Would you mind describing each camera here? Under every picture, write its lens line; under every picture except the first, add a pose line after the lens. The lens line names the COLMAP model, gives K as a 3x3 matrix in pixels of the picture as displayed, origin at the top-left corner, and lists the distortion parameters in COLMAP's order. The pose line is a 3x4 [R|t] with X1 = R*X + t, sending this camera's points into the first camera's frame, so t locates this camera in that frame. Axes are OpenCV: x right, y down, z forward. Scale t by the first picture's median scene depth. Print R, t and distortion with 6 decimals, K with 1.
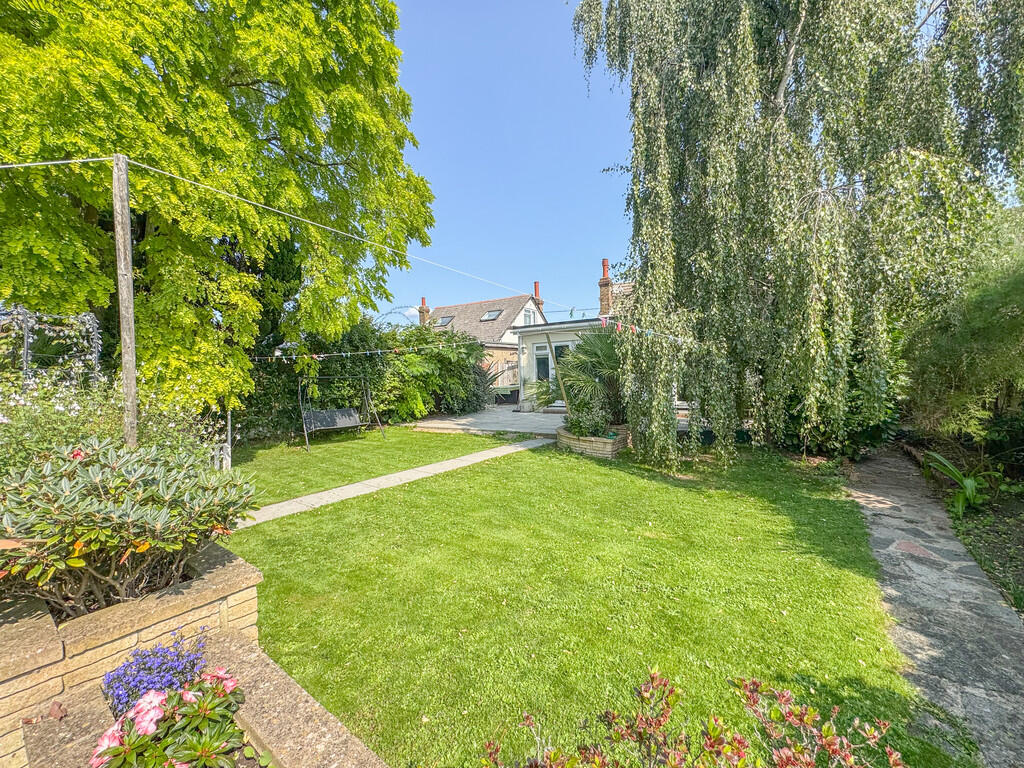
lens RADIAL K [[406.7, 0, 512.0], [0, 406.7, 384.0], [0, 0, 1]] dist [-0.000370, 0.000101]
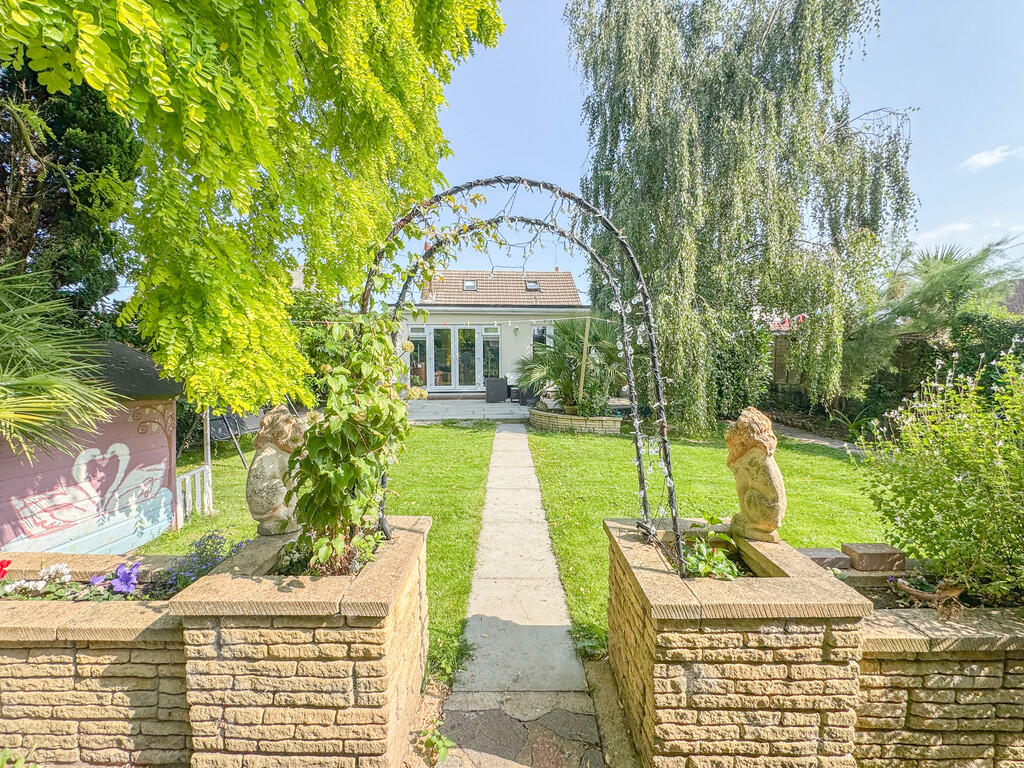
lens RADIAL K [[406.7, 0, 512.0], [0, 406.7, 384.0], [0, 0, 1]] dist [-0.000370, 0.000101]
pose [[0.802247, -0.011395, 0.596883, -0.401958], [-0.007270, 0.999557, 0.028854, 0.008221], [-0.596948, -0.027488, 0.801809, 0.167892]]
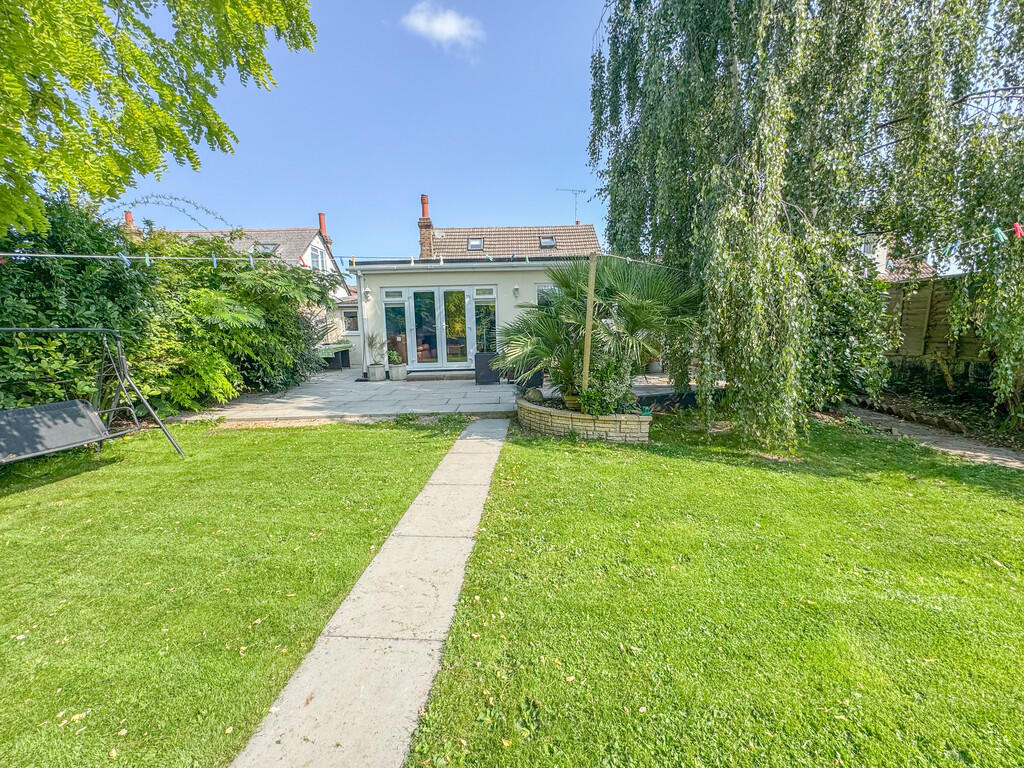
lens RADIAL K [[406.7, 0, 512.0], [0, 406.7, 384.0], [0, 0, 1]] dist [-0.000370, 0.000101]
pose [[0.840461, -0.067078, 0.537704, -0.204660], [0.013435, 0.994583, 0.103073, 0.002062], [-0.541706, -0.079405, 0.836809, 0.322360]]
